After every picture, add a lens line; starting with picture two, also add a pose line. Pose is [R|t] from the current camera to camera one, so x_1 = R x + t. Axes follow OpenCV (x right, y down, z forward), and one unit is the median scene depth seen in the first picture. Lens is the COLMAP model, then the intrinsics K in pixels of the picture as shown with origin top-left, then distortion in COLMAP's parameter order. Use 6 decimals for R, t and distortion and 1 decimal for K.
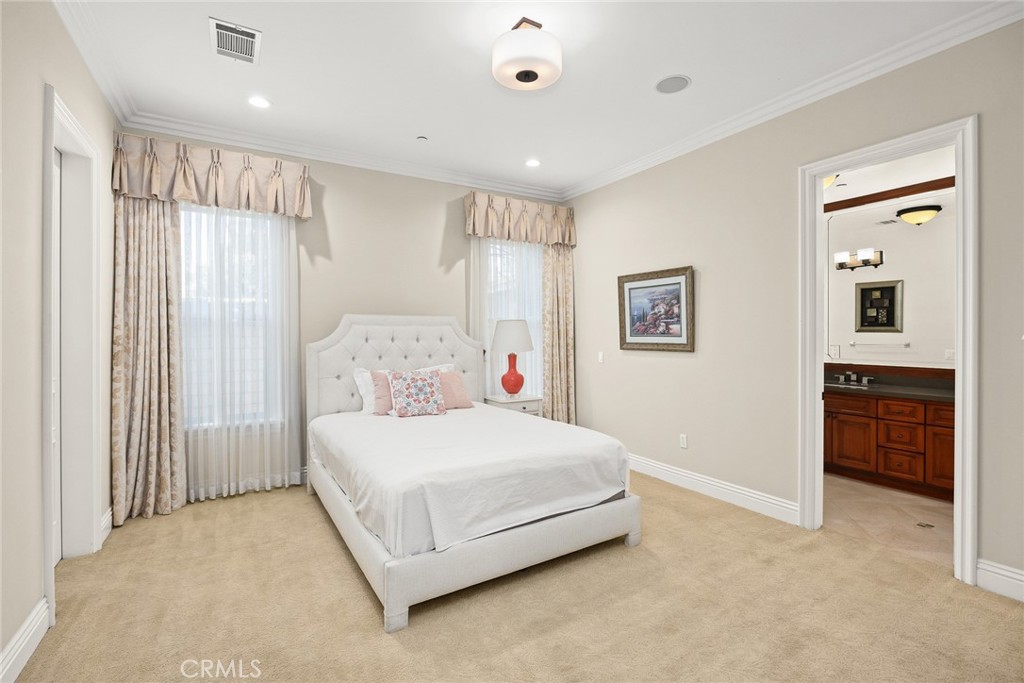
lens RADIAL K [[470.8, 0, 516.8], [0, 470.8, 336.0], [0, 0, 1]] dist [-0.017563, -0.000389]
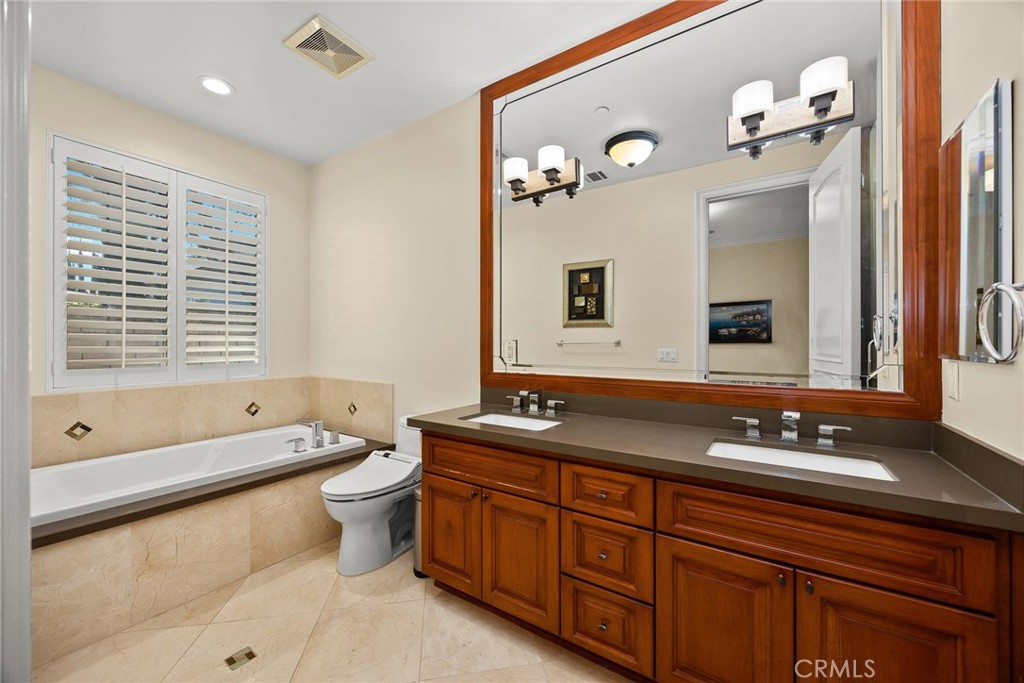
lens RADIAL K [[400.2, 0, 509.6], [0, 400.2, 343.7], [0, 0, 1]] dist [-0.001653, 0.000262]
pose [[0.907669, -0.001859, 0.419683, 0.397540], [0.002499, 0.999996, -0.000974, 0.019968], [-0.419680, 0.001933, 0.907670, 0.471809]]
